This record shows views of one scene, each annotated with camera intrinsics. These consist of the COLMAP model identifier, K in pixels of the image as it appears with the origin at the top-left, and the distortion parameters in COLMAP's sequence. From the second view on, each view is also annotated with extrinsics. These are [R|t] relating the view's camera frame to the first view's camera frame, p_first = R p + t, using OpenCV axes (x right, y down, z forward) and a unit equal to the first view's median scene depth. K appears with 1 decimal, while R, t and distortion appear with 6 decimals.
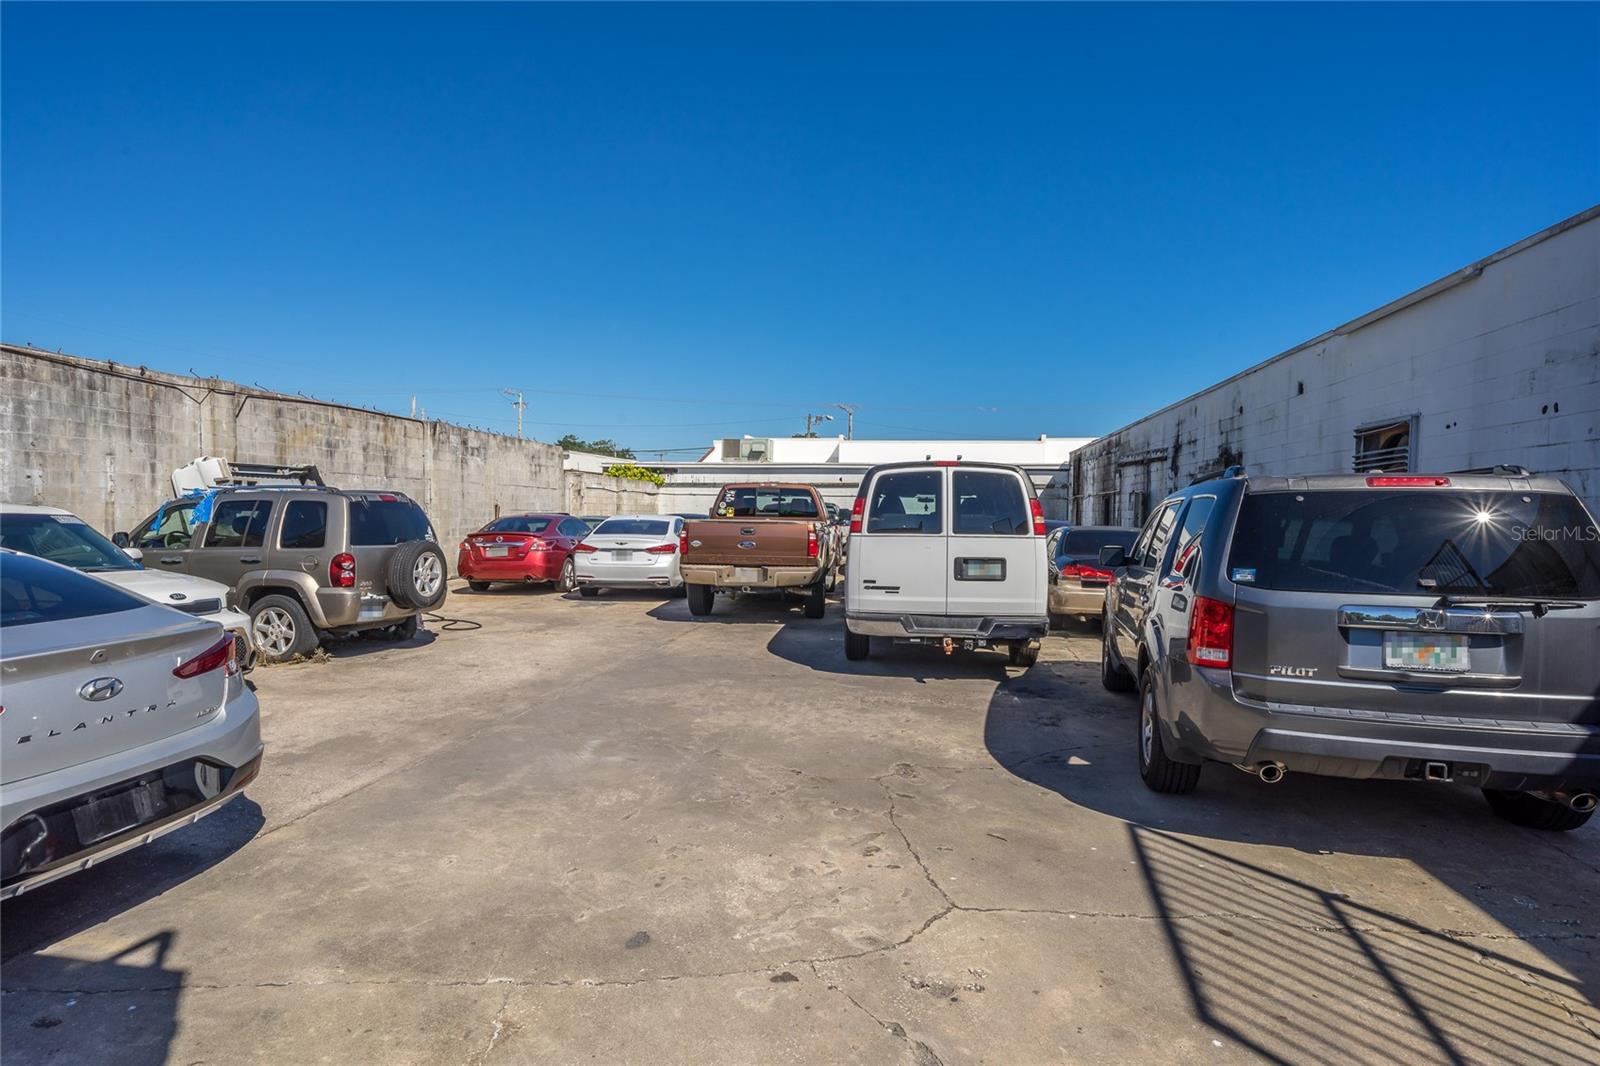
lens RADIAL K [[827.7, 0, 800.0], [0, 827.7, 527.4], [0, 0, 1]] dist [-0.002507, 0.000167]
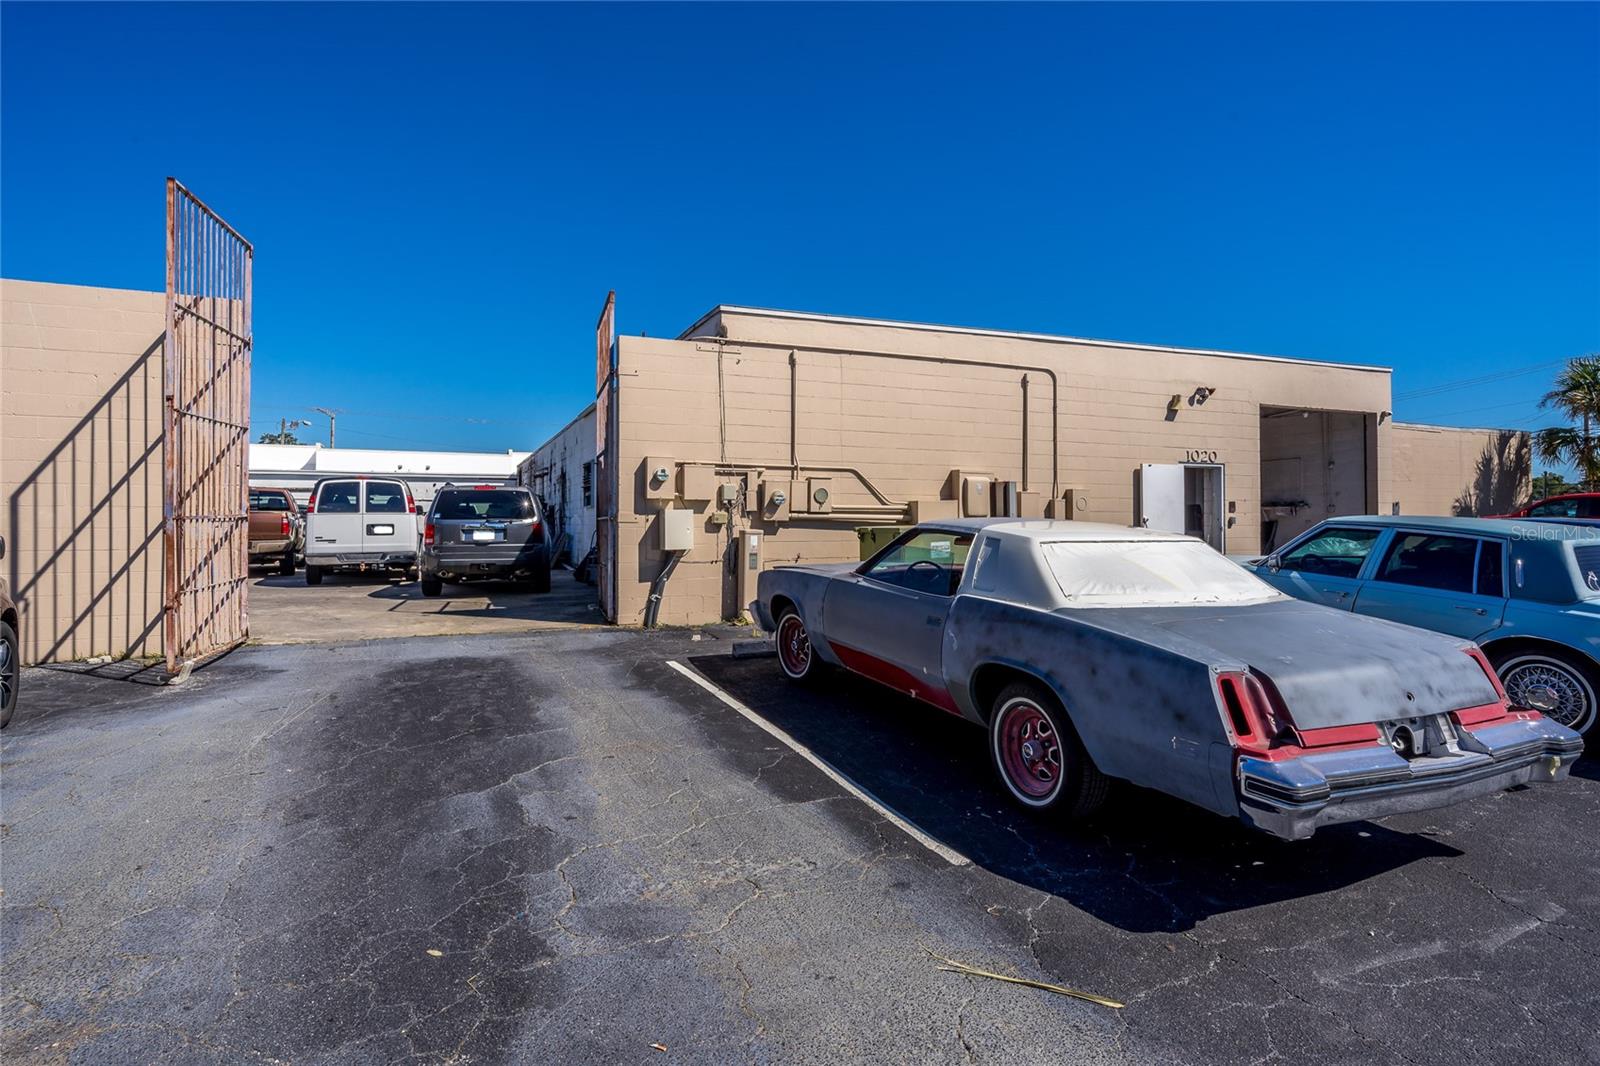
lens RADIAL K [[827.7, 0, 795.7], [0, 827.7, 527.3], [0, 0, 1]] dist [-0.002507, 0.000167]
pose [[0.845466, -0.017963, 0.533727, -0.005319], [0.022865, 0.999735, -0.002574, 0.070166], [-0.533540, 0.014380, 0.845653, -1.217849]]
